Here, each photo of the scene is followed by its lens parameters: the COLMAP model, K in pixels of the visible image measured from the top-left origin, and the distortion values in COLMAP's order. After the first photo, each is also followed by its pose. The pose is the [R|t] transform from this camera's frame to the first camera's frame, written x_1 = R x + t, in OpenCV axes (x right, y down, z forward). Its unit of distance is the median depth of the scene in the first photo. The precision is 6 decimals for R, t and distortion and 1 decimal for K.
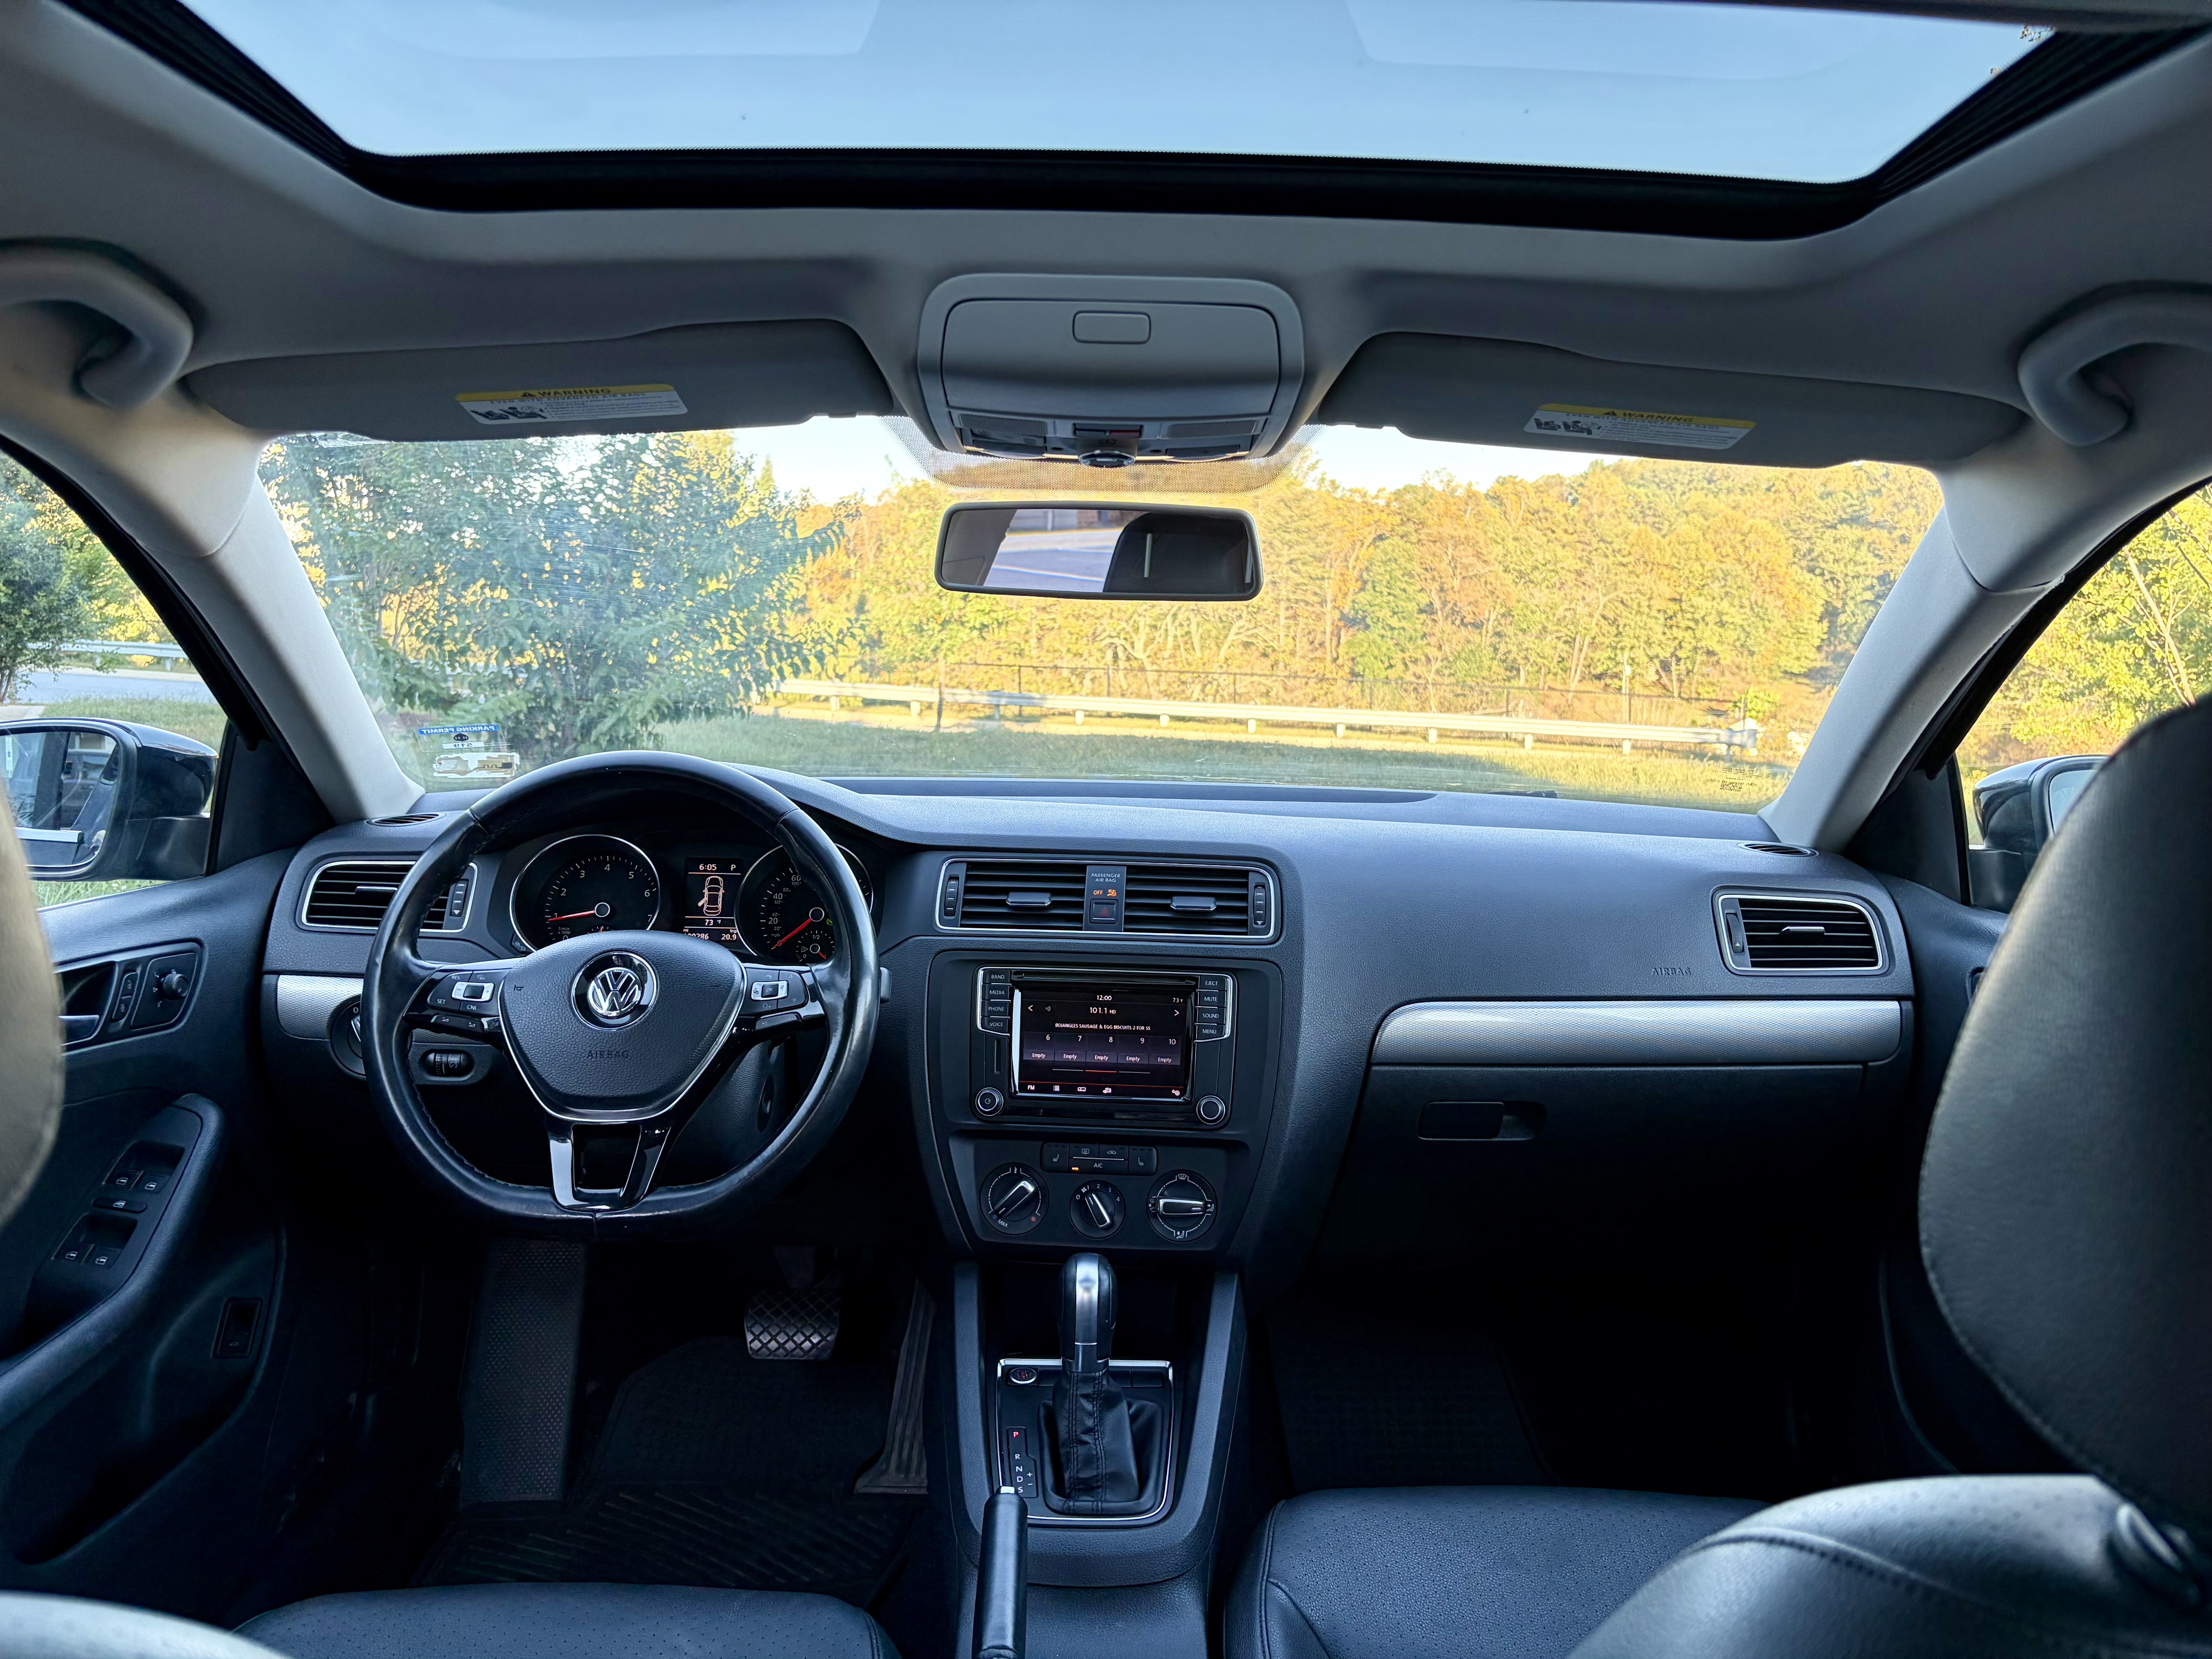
lens RADIAL K [[1715.8, 0, 1106.0], [0, 1715.8, 829.5], [0, 0, 1]] dist [0.052304, -0.006483]
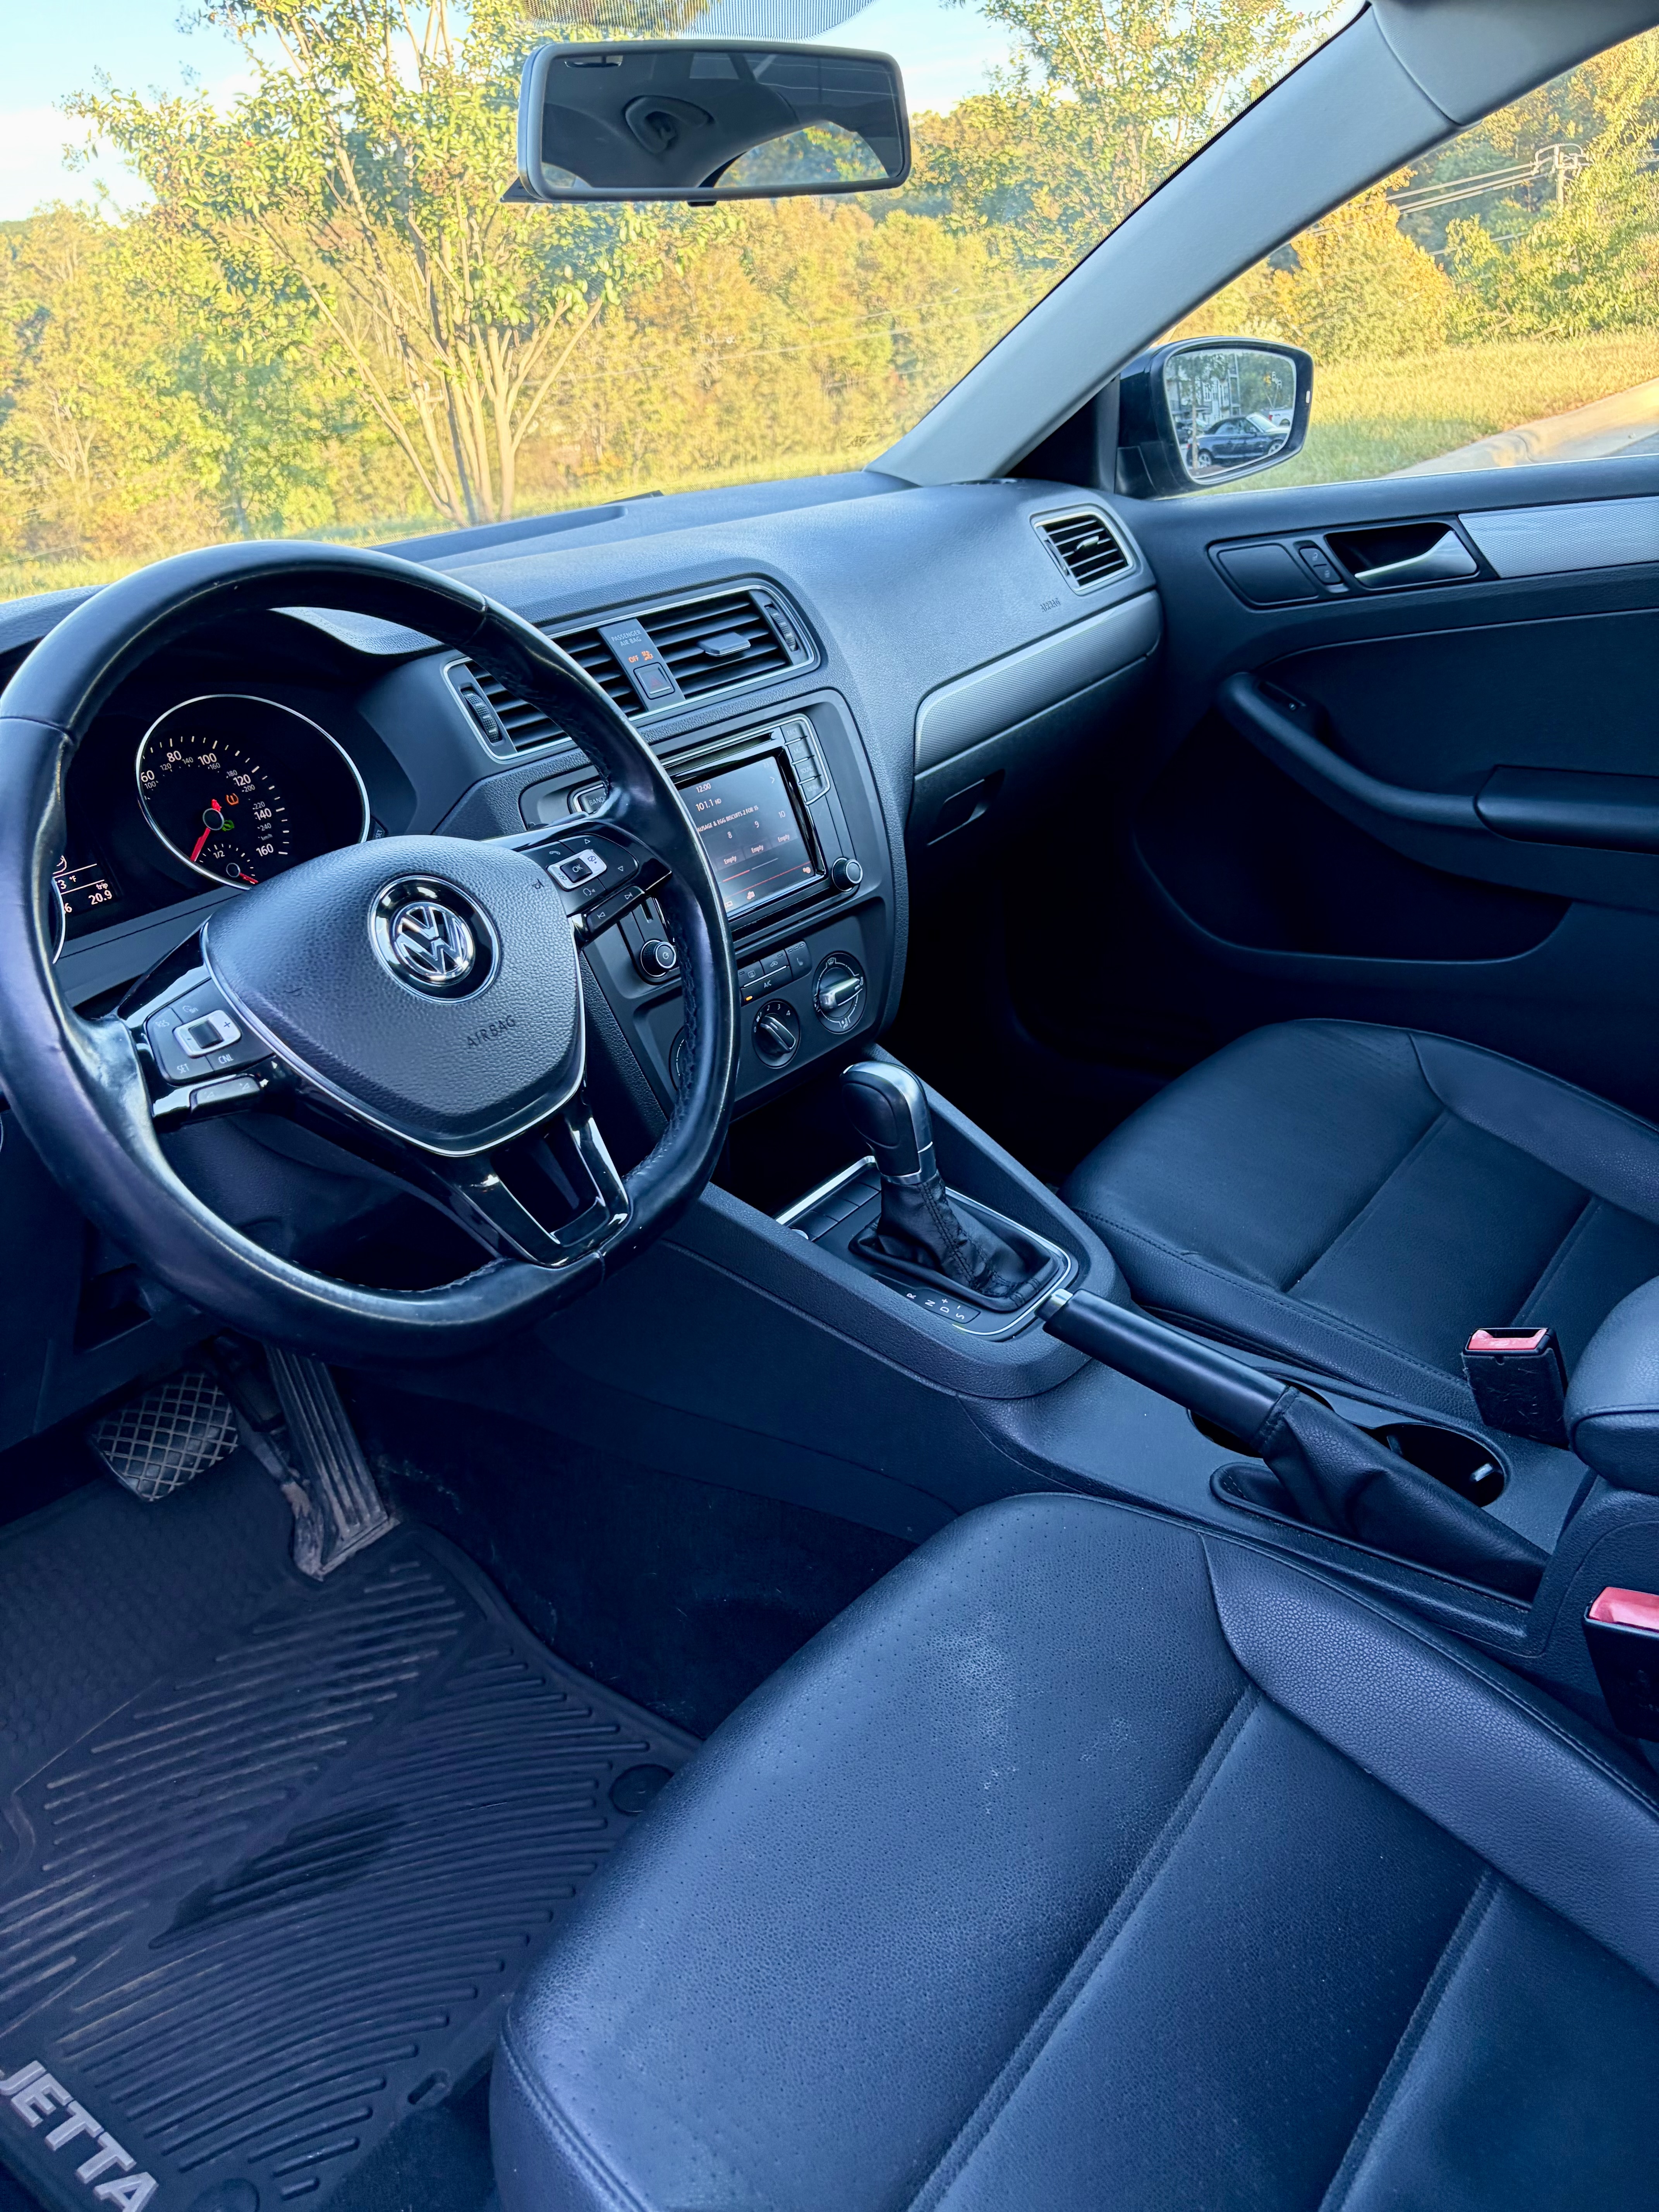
lens RADIAL K [[1715.8, 0, 829.5], [0, 1715.8, 1106.0], [0, 0, 1]] dist [0.052304, -0.006483]
pose [[0.598579, -0.404929, 0.691185, -0.561414], [0.214285, 0.912329, 0.348911, -0.030559], [-0.771871, -0.060740, 0.632871, 0.438189]]
